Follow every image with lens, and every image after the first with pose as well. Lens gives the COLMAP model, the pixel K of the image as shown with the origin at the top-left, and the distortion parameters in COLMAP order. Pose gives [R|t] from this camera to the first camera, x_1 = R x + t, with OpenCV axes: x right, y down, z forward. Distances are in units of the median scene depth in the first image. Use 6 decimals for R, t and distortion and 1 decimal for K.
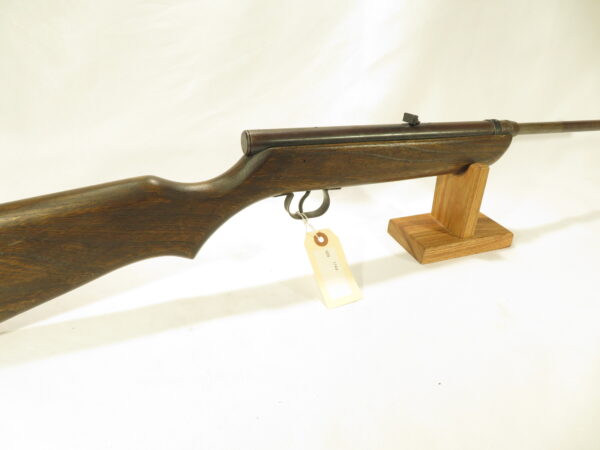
lens RADIAL K [[431.2, 0, 300.0], [0, 431.2, 225.0], [0, 0, 1]] dist [-0.009220, 0.000430]
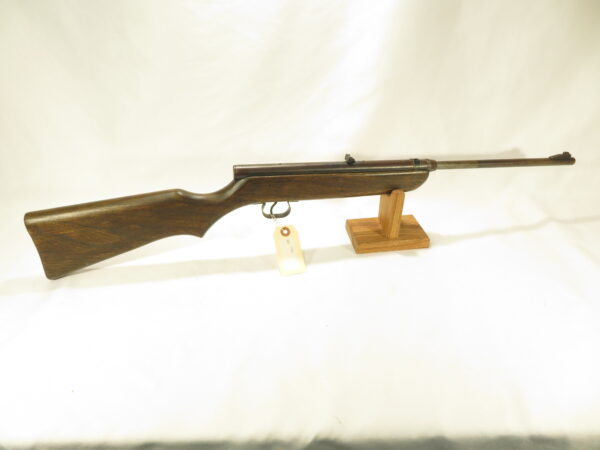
lens RADIAL K [[431.2, 0, 300.0], [0, 431.2, 225.0], [0, 0, 1]] dist [-0.009220, 0.000430]
pose [[0.982635, 0.095476, -0.159098, 0.353849], [-0.081160, 0.992241, 0.094188, -0.144963], [0.166857, -0.079641, 0.982760, -0.529937]]
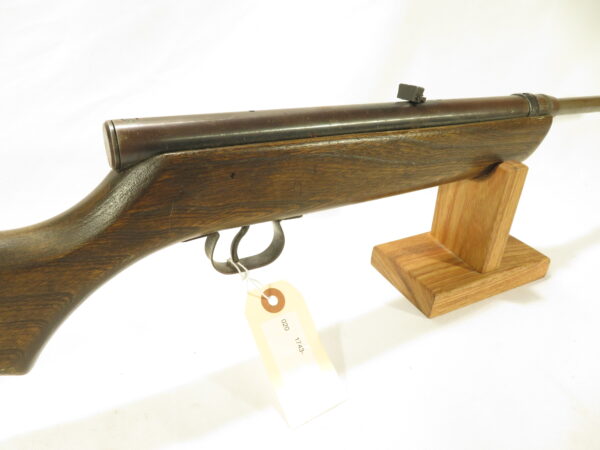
lens RADIAL K [[431.2, 0, 300.0], [0, 431.2, 225.0], [0, 0, 1]] dist [-0.009220, 0.000430]
pose [[0.993697, -0.052902, 0.098829, 0.033050], [0.050519, 0.998373, 0.026459, -0.086994], [-0.100068, -0.021300, 0.994753, 0.414783]]
